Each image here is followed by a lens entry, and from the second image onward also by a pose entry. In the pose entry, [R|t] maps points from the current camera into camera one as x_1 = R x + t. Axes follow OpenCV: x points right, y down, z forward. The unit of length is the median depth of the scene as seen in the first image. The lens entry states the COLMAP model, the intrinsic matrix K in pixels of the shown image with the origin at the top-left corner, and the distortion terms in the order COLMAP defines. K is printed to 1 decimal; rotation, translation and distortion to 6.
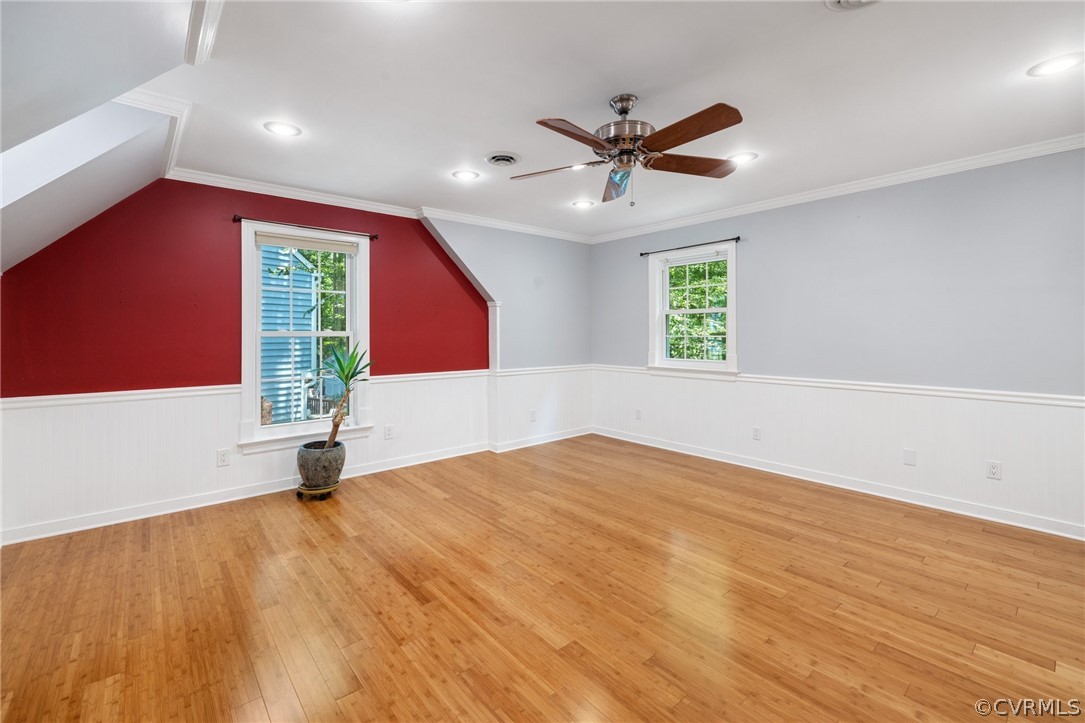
lens RADIAL K [[462.5, 0, 532.9], [0, 462.5, 331.3], [0, 0, 1]] dist [-0.001137, 0.000139]
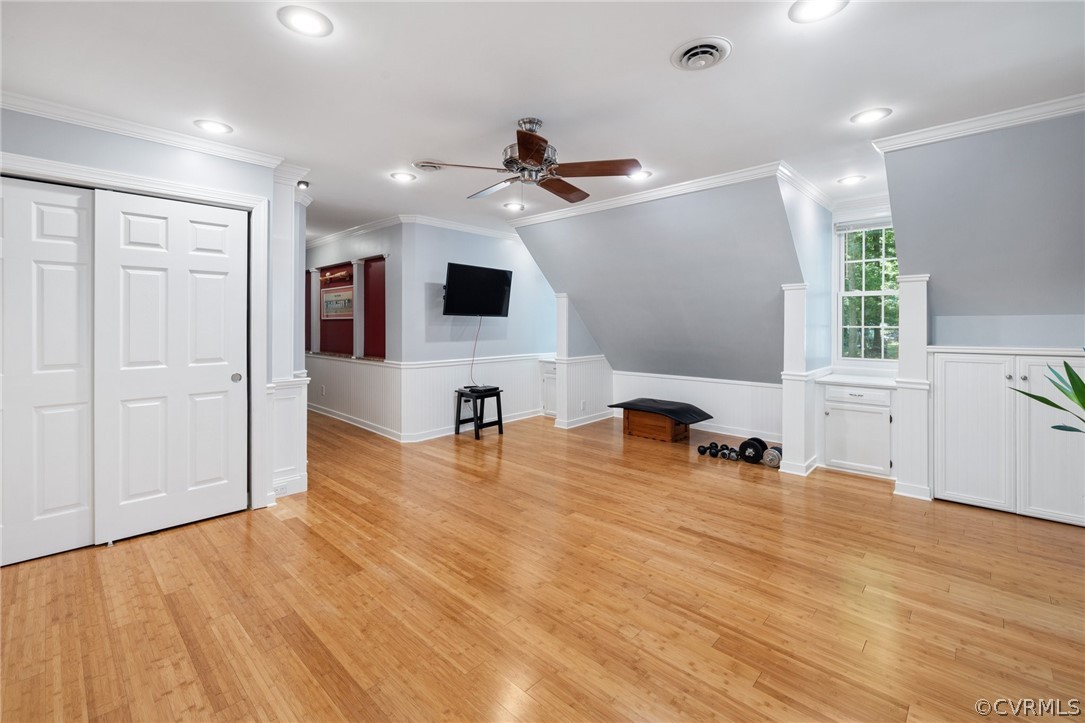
lens RADIAL K [[462.5, 0, 536.6], [0, 462.5, 323.7], [0, 0, 1]] dist [-0.001137, 0.000139]
pose [[-0.993631, 0.001756, -0.112670, 0.290515], [0.002041, 0.999995, -0.002420, 0.003030], [0.112665, -0.002635, -0.993630, 2.009384]]
